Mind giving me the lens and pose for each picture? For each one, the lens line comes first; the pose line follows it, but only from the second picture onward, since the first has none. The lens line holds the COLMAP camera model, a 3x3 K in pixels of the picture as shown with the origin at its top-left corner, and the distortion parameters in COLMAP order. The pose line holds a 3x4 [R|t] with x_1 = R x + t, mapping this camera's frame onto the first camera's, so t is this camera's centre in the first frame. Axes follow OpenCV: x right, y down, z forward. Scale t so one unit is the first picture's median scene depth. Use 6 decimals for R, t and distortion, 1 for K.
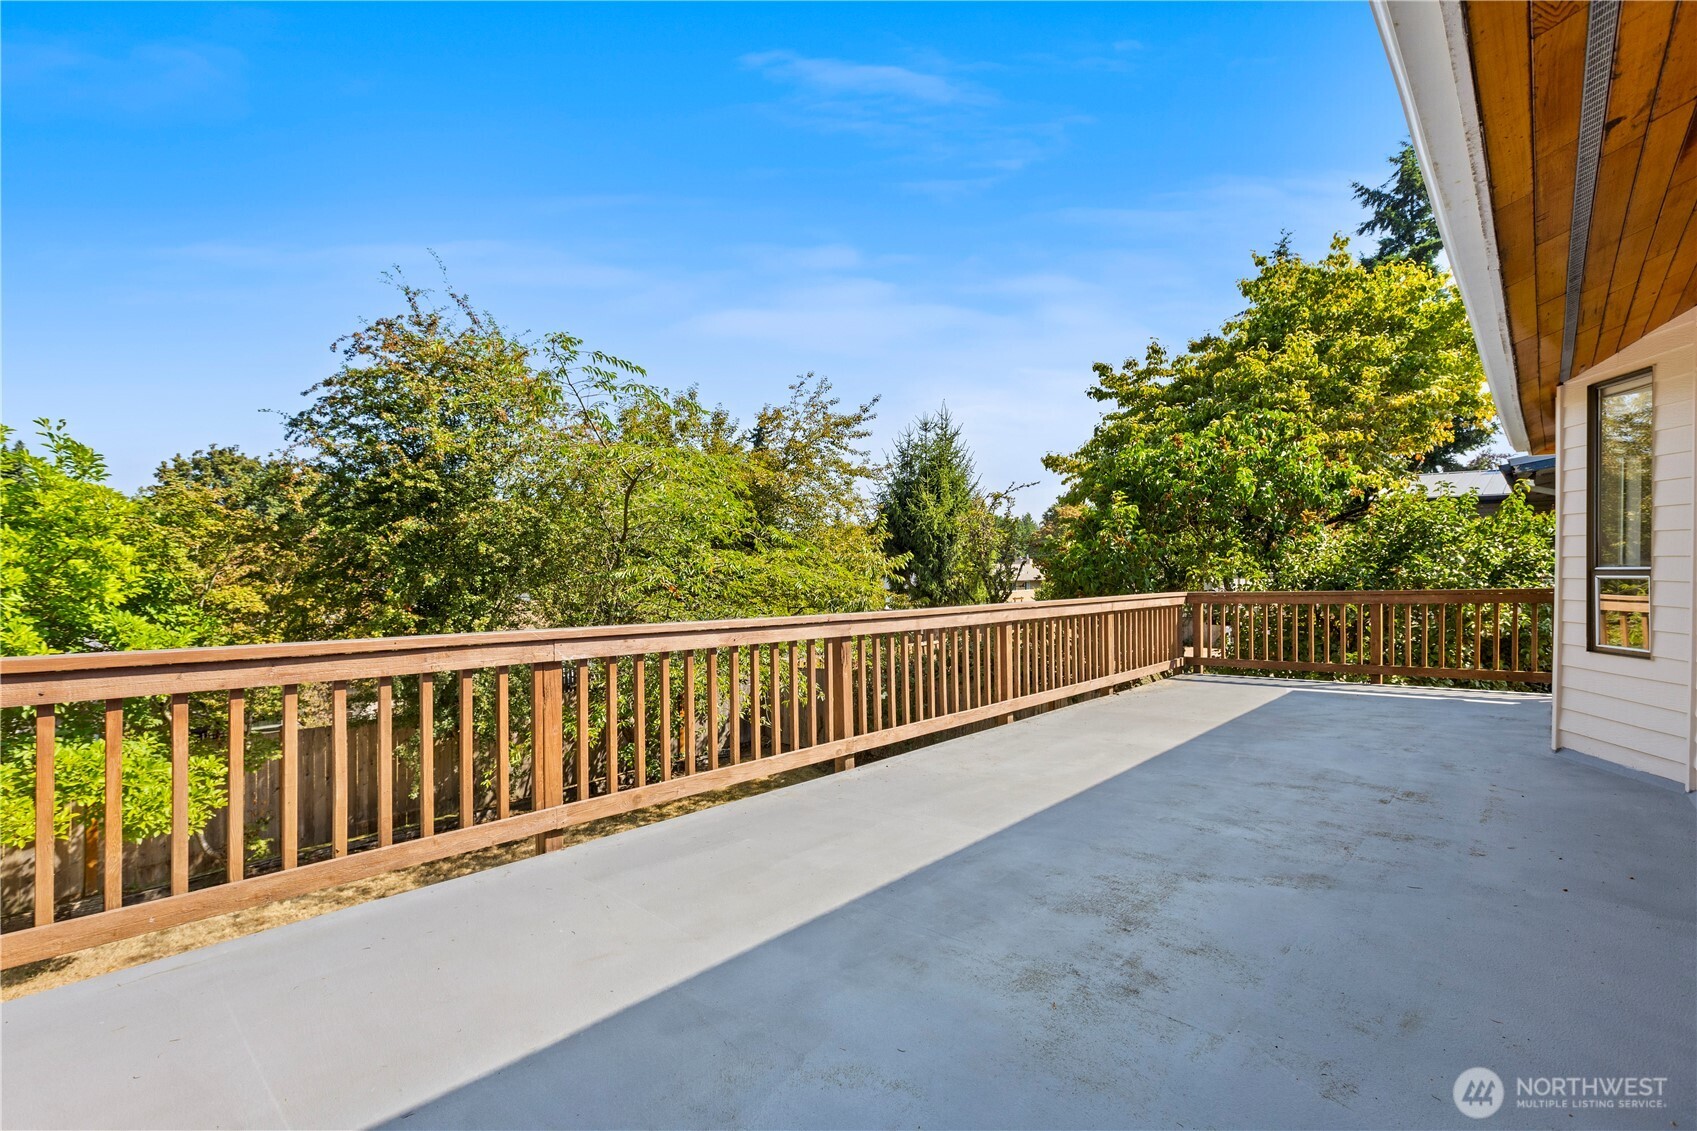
lens RADIAL K [[755.7, 0, 848.5], [0, 755.7, 570.3], [0, 0, 1]] dist [-0.000368, -0.000508]
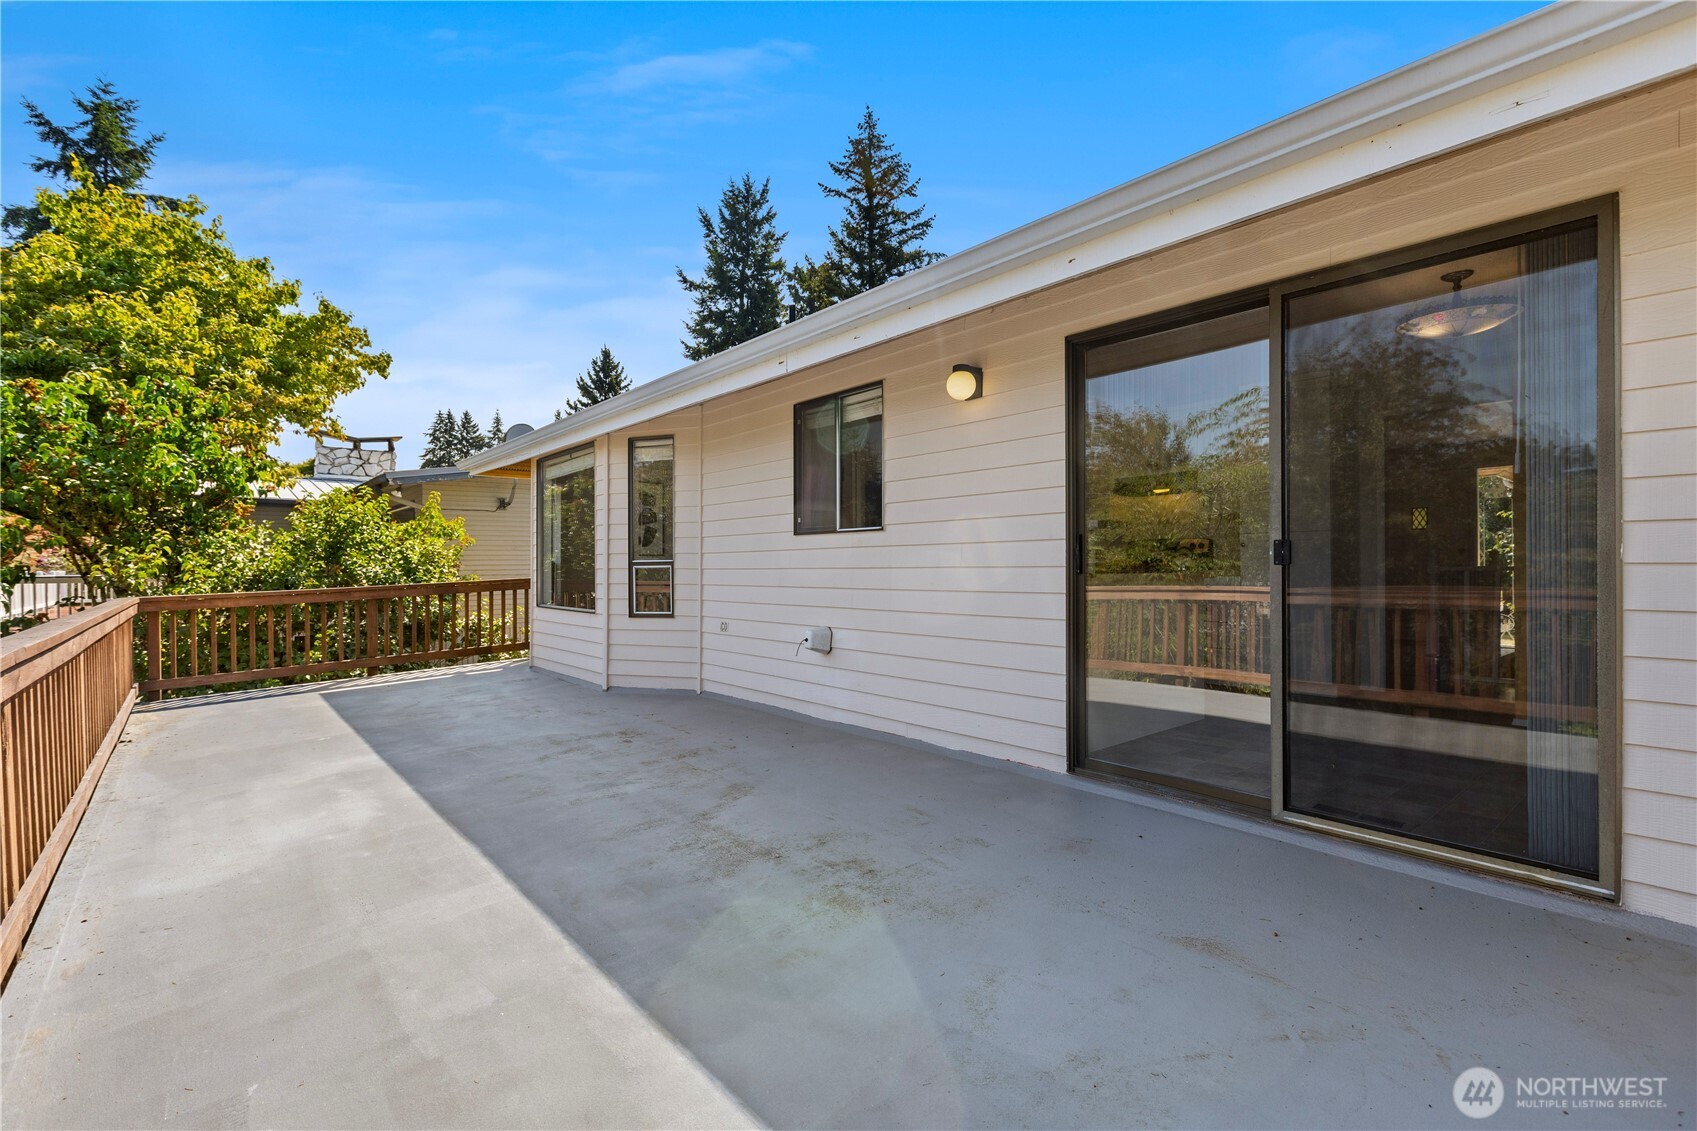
lens RADIAL K [[755.5, 0, 827.0], [0, 755.5, 566.4], [0, 0, 1]] dist [-0.001203, -0.000216]
pose [[0.131079, -0.002833, 0.991368, -0.629797], [0.011230, 0.999936, 0.001373, 0.013358], [-0.991308, 0.010953, 0.131103, 0.598303]]
